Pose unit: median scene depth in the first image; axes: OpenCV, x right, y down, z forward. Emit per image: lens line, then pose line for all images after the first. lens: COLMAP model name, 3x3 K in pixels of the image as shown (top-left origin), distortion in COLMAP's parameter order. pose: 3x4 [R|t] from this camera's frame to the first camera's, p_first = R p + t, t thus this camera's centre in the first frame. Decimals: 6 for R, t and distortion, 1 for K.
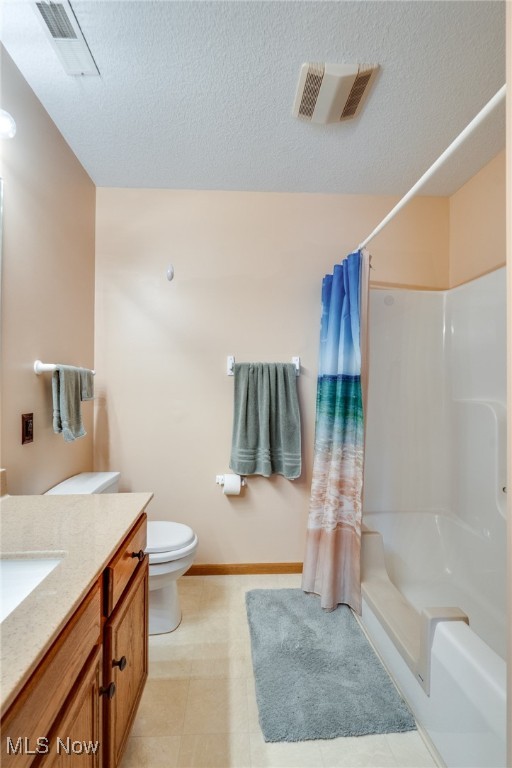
lens RADIAL K [[356.6, 0, 240.0], [0, 356.6, 384.6], [0, 0, 1]] dist [0.000776, 0.000301]
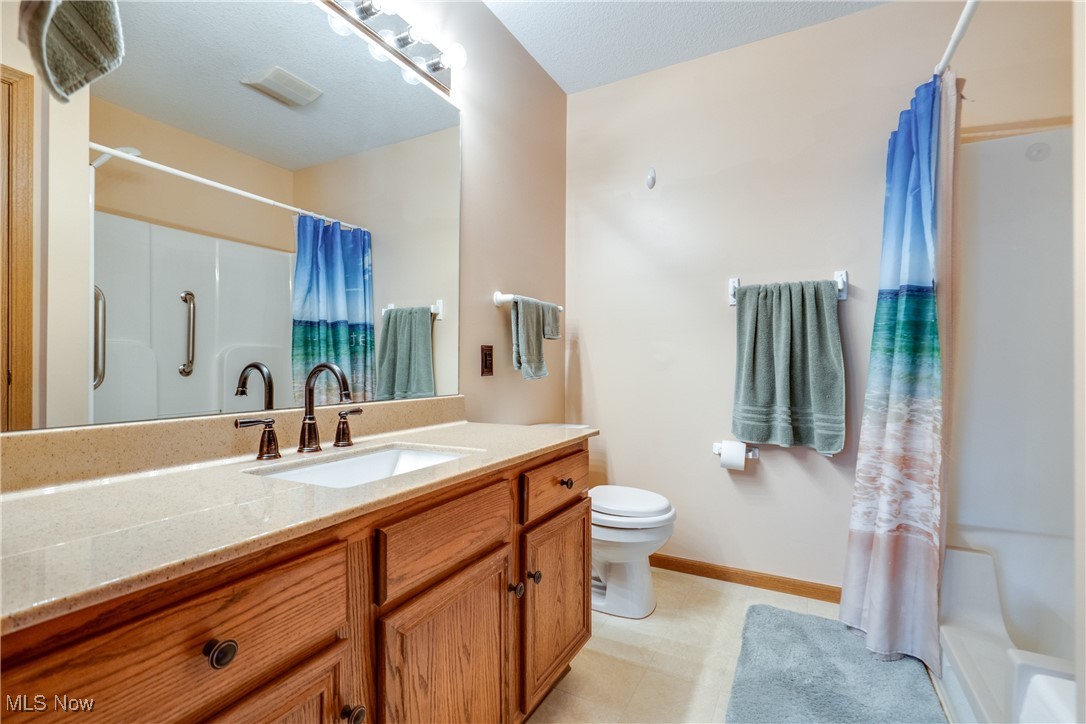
lens RADIAL K [[499.7, 0, 543.0], [0, 499.7, 362.0], [0, 0, 1]] dist [0.000745, 0.001224]
pose [[0.856736, -0.003254, -0.515745, 0.187412], [0.003804, 0.999993, 0.000010, 0.100228], [0.515742, -0.001970, 0.856742, -0.069911]]
